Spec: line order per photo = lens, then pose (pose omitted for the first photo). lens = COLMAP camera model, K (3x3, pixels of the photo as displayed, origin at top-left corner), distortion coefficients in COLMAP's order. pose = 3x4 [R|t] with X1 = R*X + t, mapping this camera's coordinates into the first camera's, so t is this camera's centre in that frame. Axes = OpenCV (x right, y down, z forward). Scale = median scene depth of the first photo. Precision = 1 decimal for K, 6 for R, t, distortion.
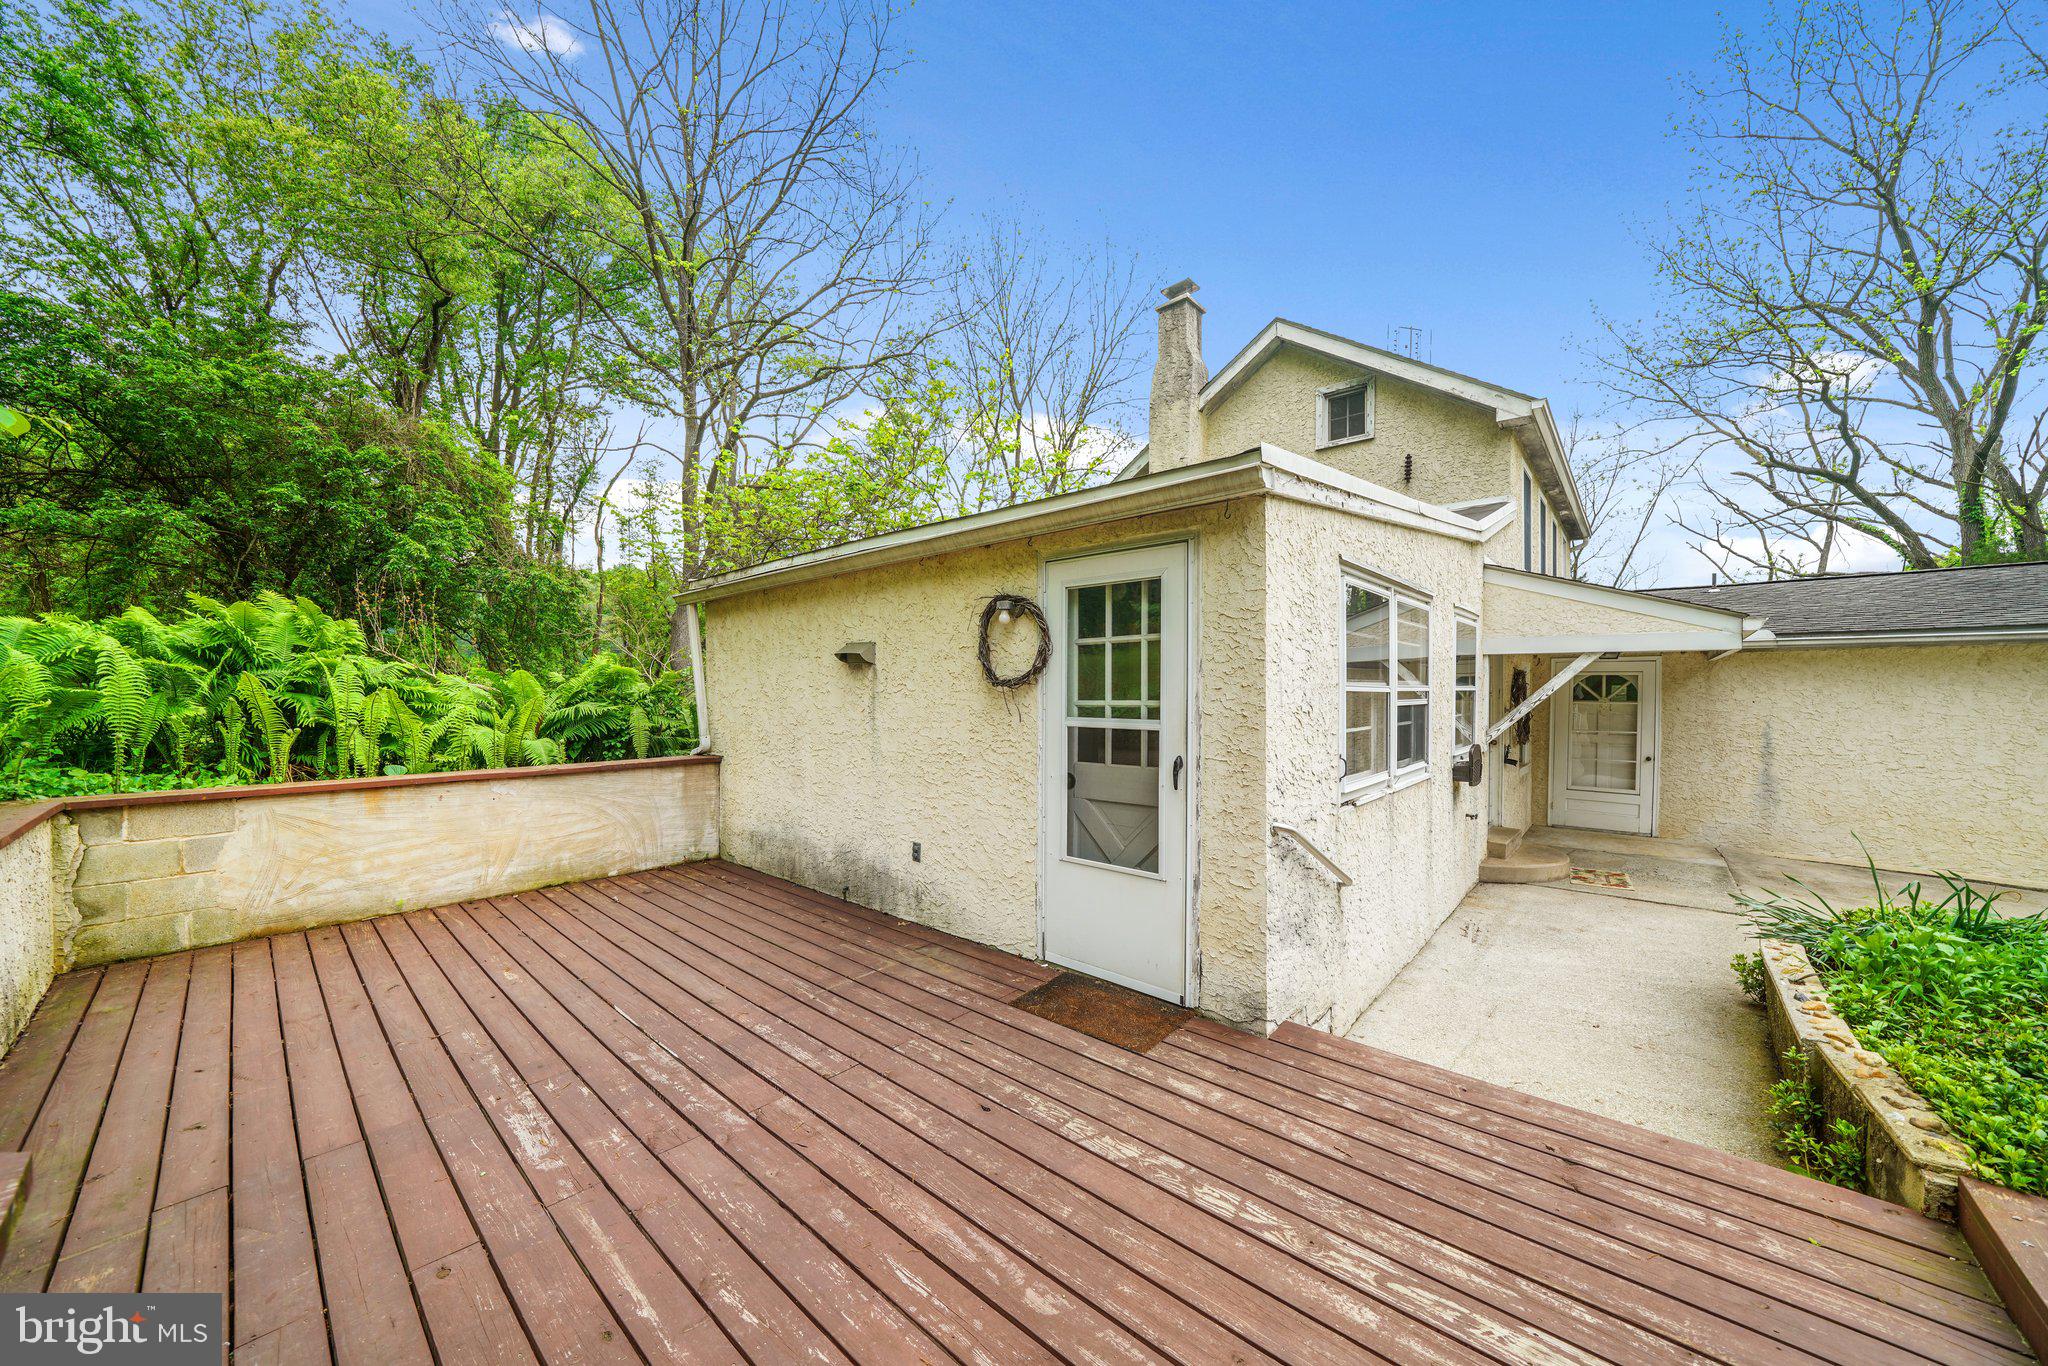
lens RADIAL K [[710.6, 0, 1025.1], [0, 710.6, 691.8], [0, 0, 1]] dist [-0.009751, -0.000114]
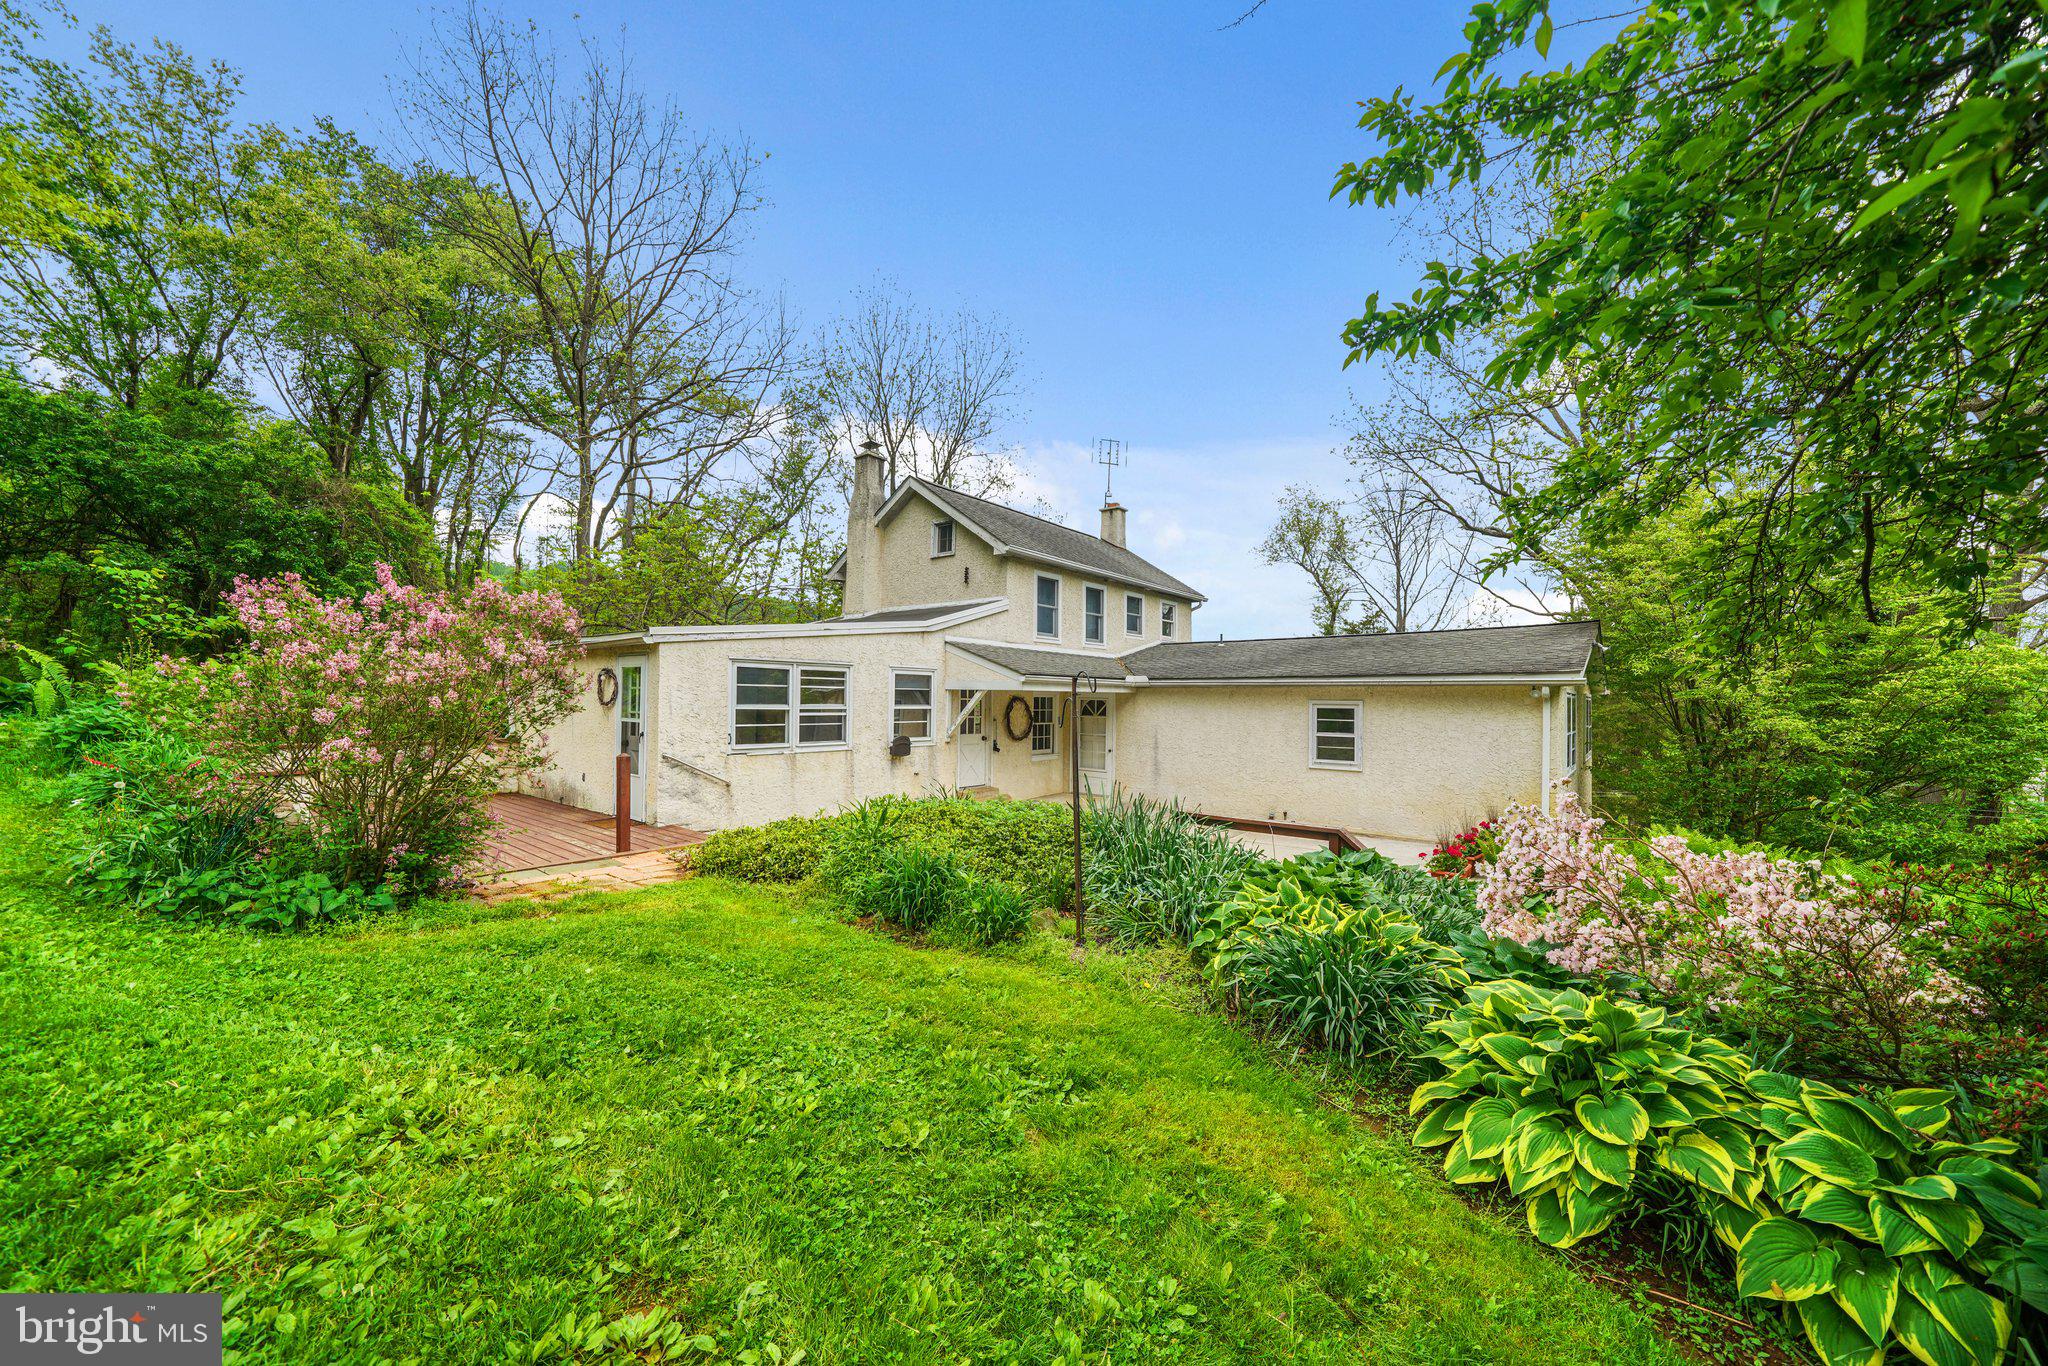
lens RADIAL K [[759.2, 0, 1029.8], [0, 759.2, 679.1], [0, 0, 1]] dist [0.001359, 0.000217]
pose [[0.999333, 0.013774, 0.033815, 0.239835], [-0.012735, 0.999446, -0.030754, -0.006409], [-0.034219, 0.030303, 0.998955, -0.300531]]
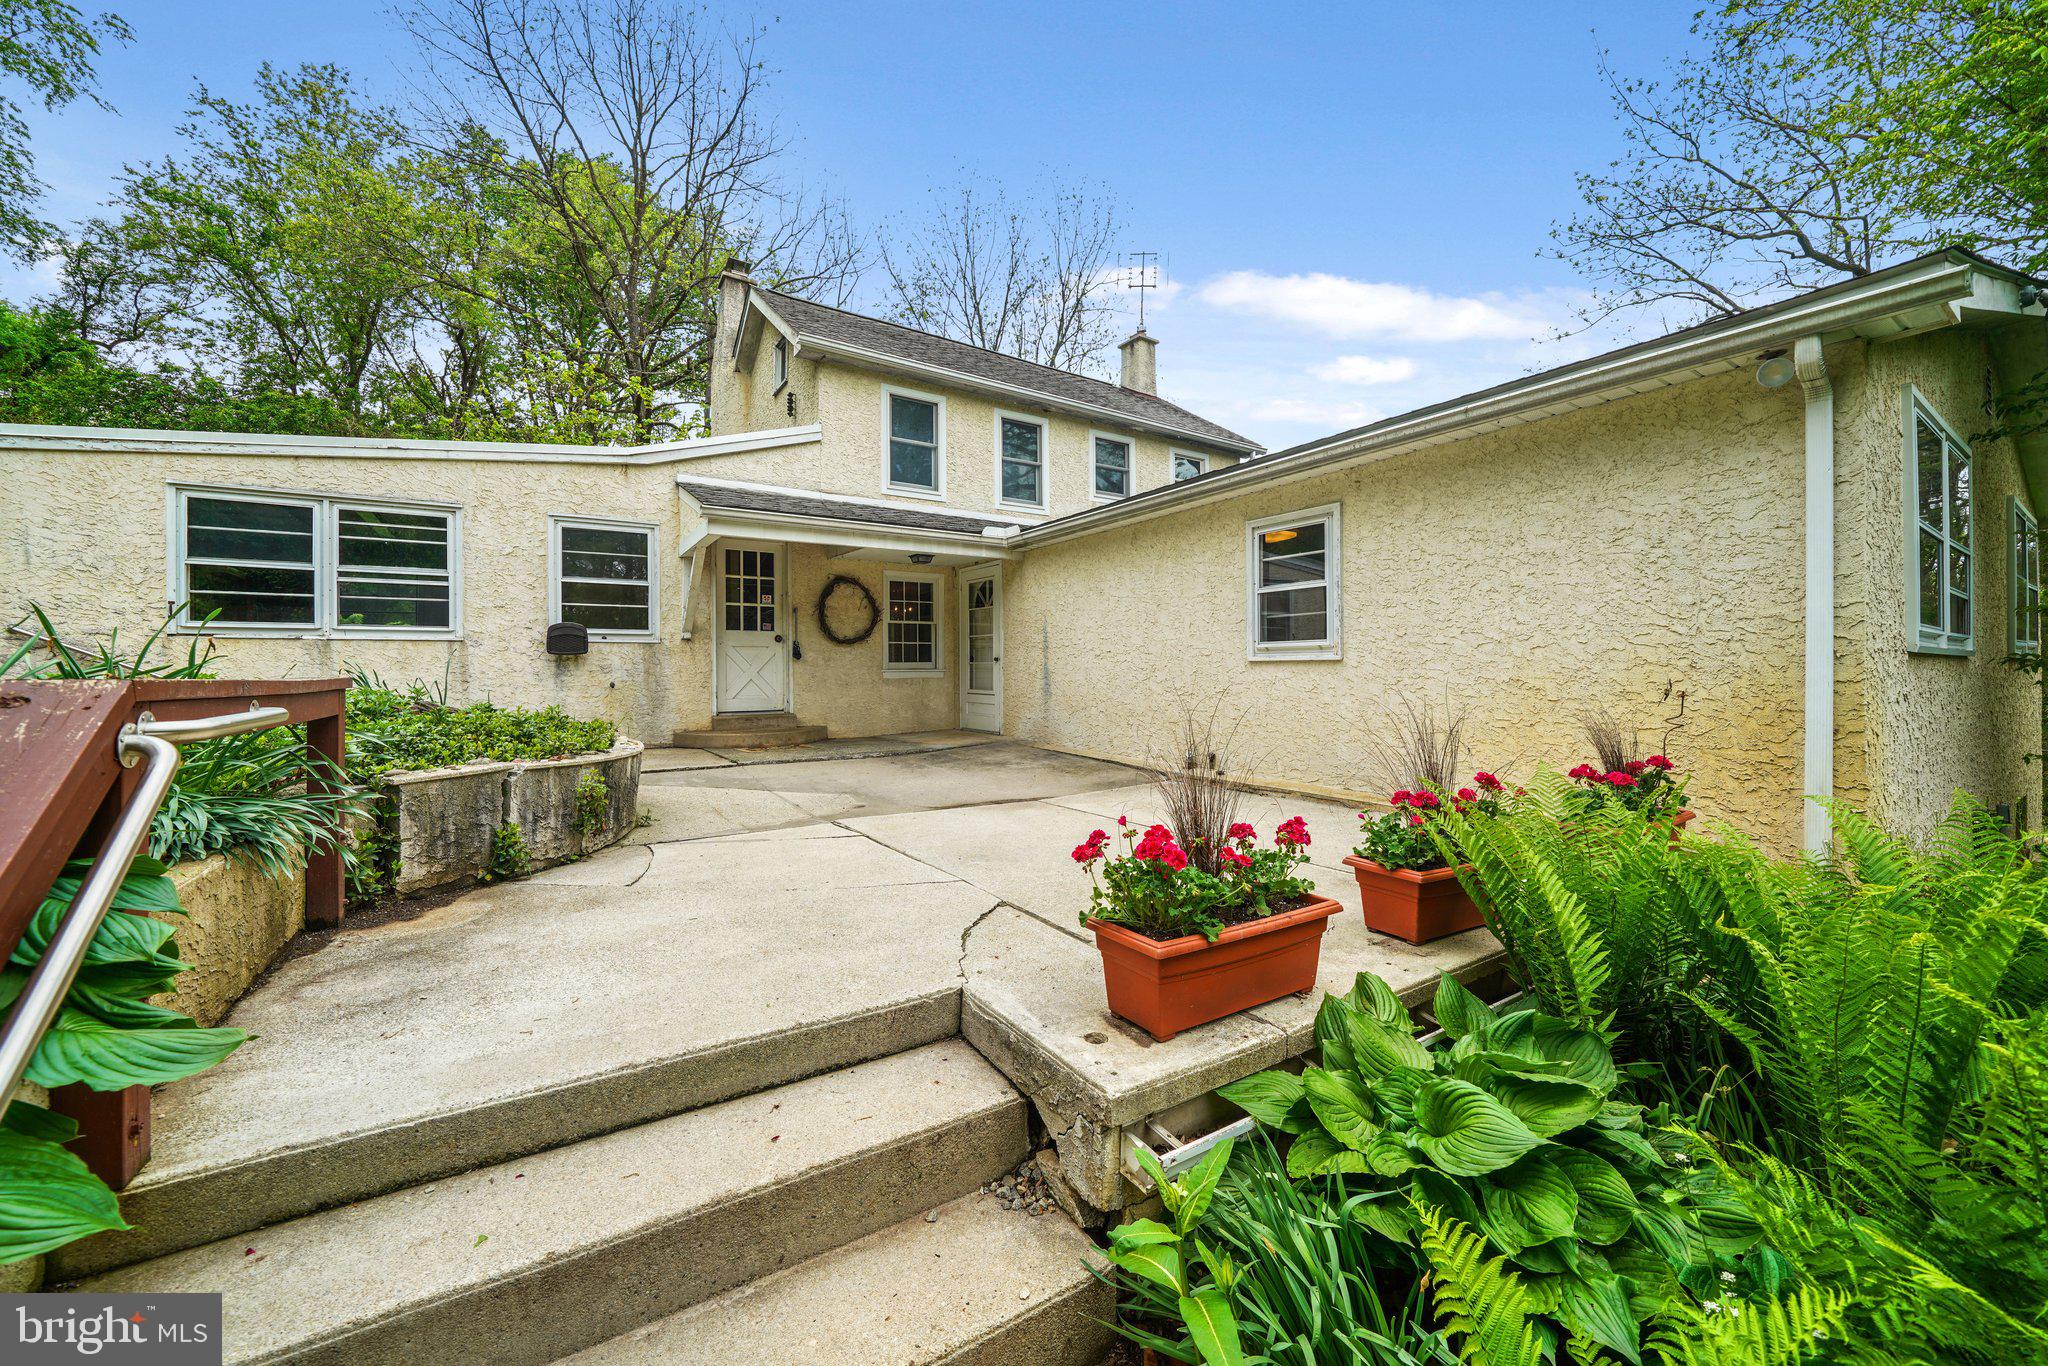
lens RADIAL K [[759.0, 0, 1030.8], [0, 759.0, 677.8], [0, 0, 1]] dist [-0.019790, 0.004902]
pose [[0.963572, -0.003940, -0.267419, 0.468250], [0.005554, 0.999971, 0.005280, 0.044286], [0.267391, -0.006573, 0.963566, -0.022313]]
